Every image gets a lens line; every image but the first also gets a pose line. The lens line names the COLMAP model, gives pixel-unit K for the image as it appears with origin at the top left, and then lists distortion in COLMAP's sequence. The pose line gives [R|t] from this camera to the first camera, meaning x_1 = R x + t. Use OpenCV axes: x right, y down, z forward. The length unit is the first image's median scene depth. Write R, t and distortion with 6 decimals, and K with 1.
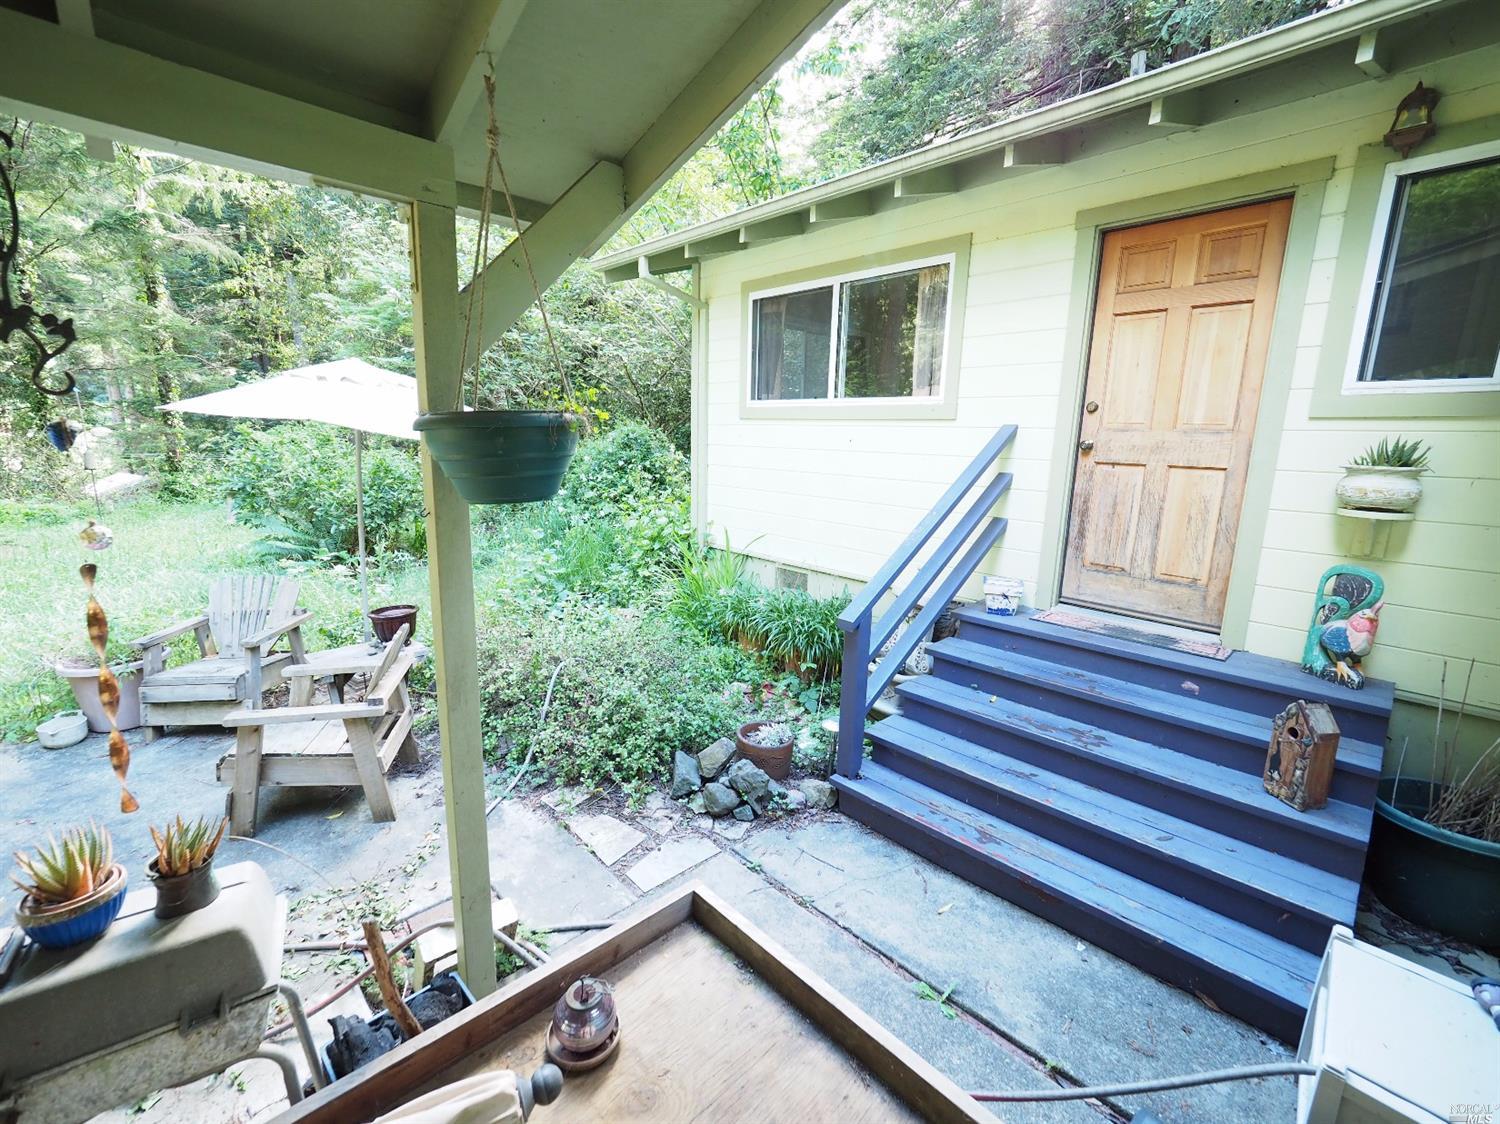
lens RADIAL K [[625.2, 0, 757.7], [0, 625.2, 562.8], [0, 0, 1]] dist [-0.014617, 0.000293]
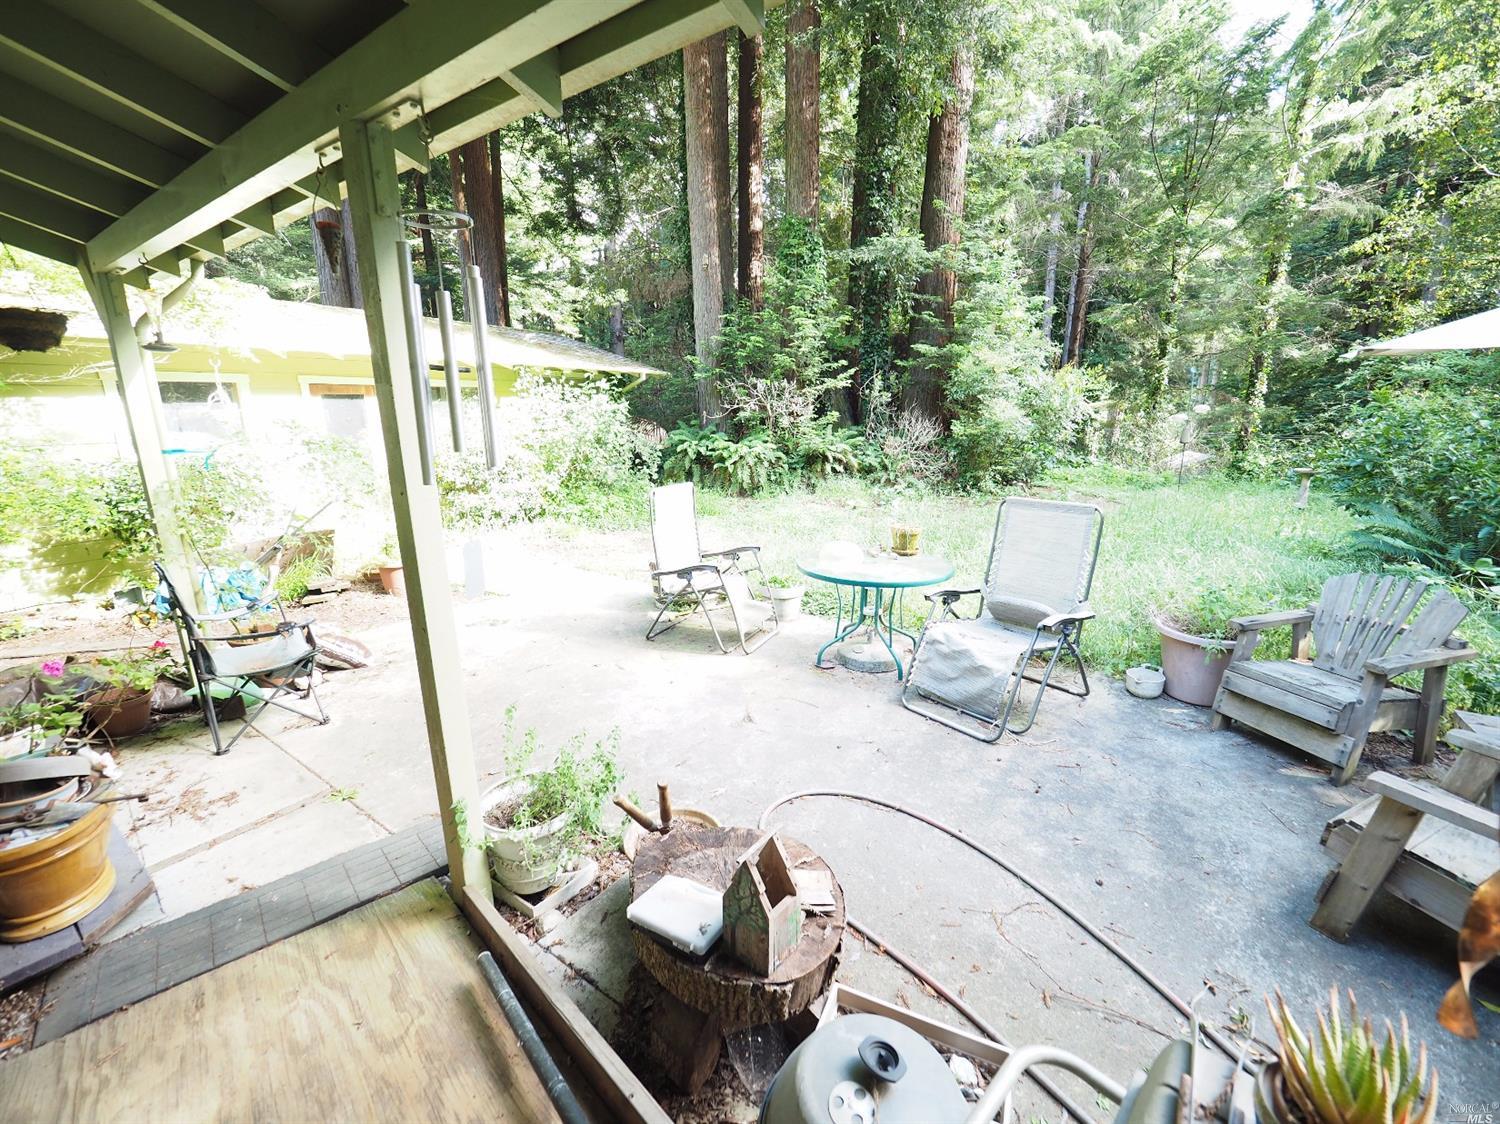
lens RADIAL K [[625.2, 0, 755.7], [0, 625.2, 562.1], [0, 0, 1]] dist [-0.014617, 0.000293]
pose [[0.186826, 0.204352, -0.960904, -0.255334], [-0.185645, 0.967846, 0.169734, 0.019644], [0.964693, 0.146676, 0.218756, 0.097553]]
